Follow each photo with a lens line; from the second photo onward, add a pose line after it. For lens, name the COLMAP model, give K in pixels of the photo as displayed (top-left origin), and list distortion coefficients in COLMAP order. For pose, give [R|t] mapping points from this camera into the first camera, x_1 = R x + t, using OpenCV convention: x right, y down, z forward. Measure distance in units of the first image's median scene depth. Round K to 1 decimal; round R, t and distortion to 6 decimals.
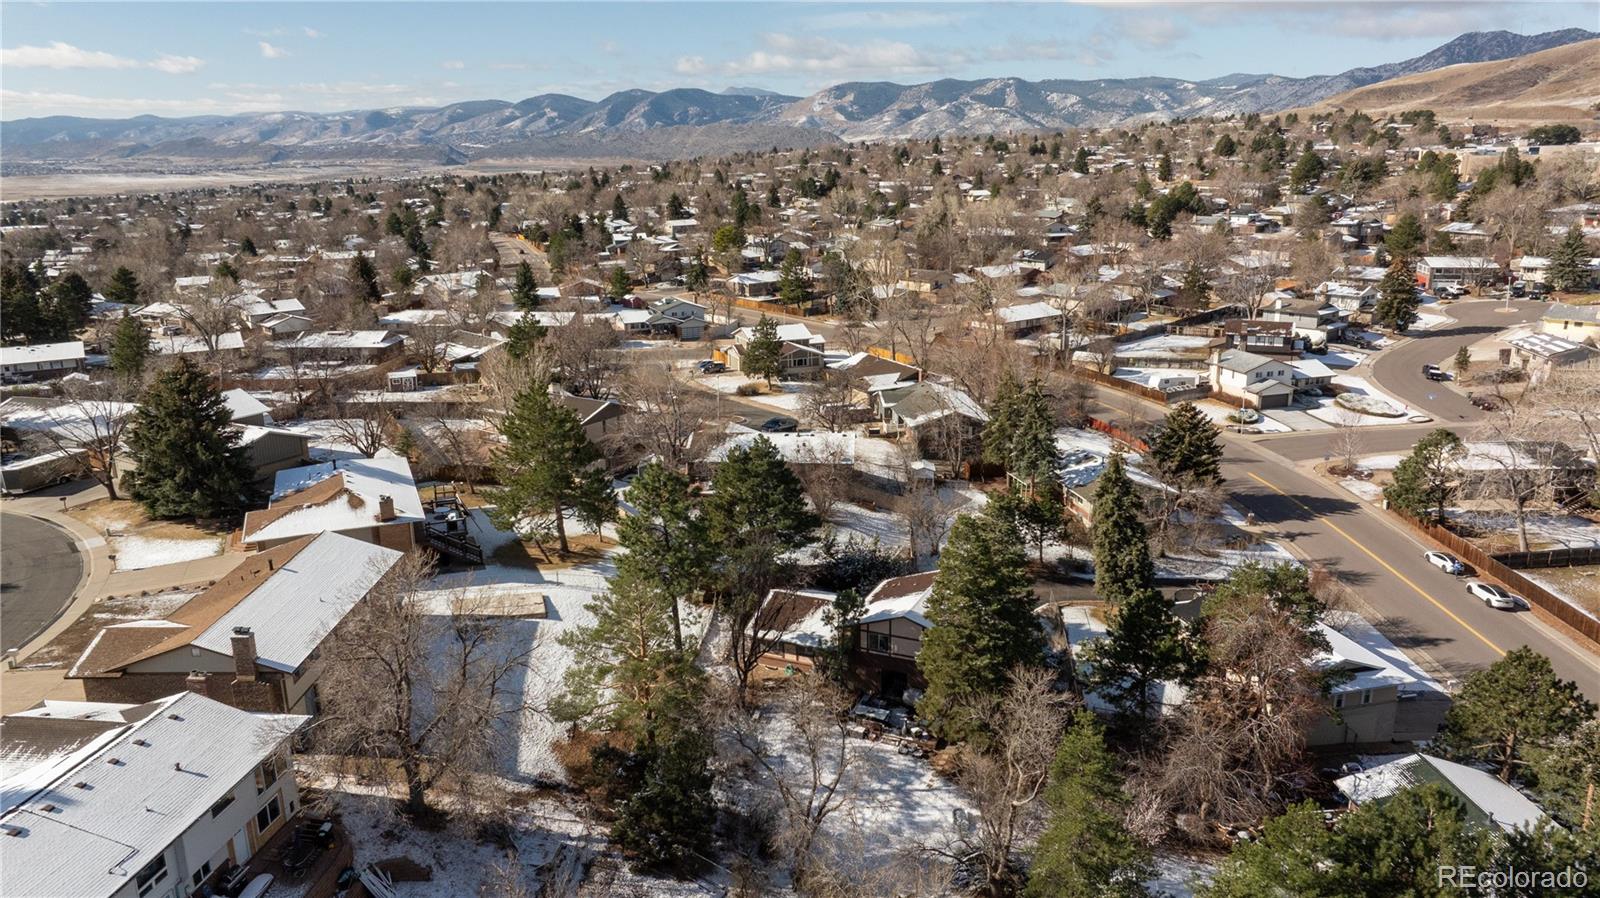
lens RADIAL K [[1154.3, 0, 798.4], [0, 1154.3, 448.1], [0, 0, 1]] dist [-0.026115, 0.024455]
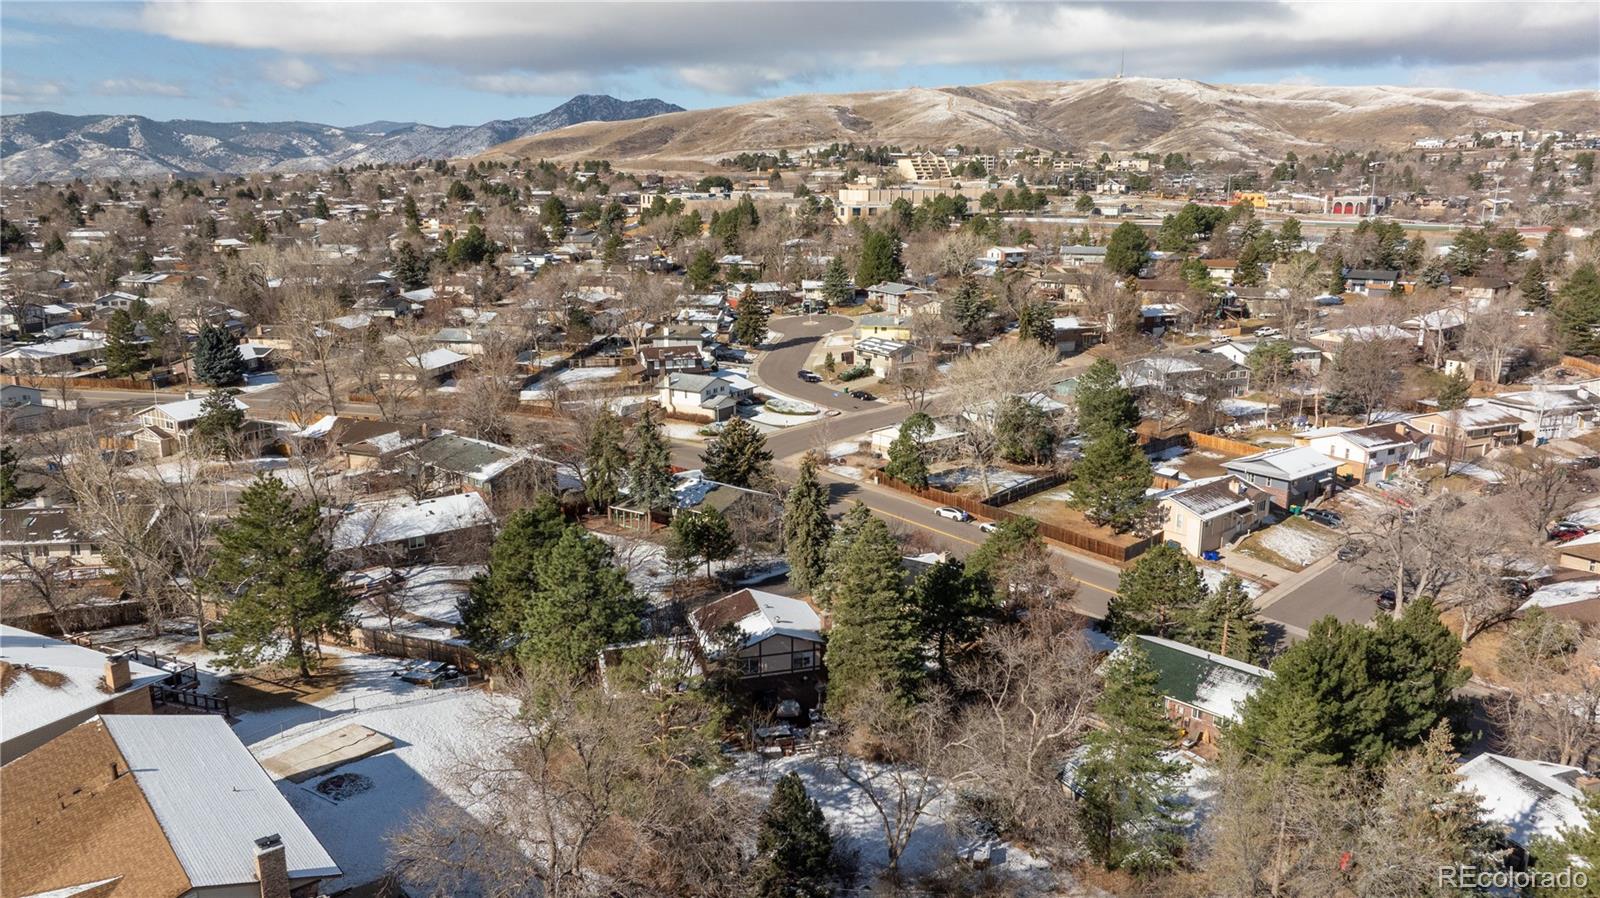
lens RADIAL K [[1154.3, 0, 801.1], [0, 1154.3, 448.8], [0, 0, 1]] dist [-0.026115, 0.024455]
pose [[0.750140, -0.136432, 0.647052, -0.206913], [0.160540, 0.986785, 0.021947, -0.014855], [-0.641496, 0.087414, 0.762130, 0.064894]]
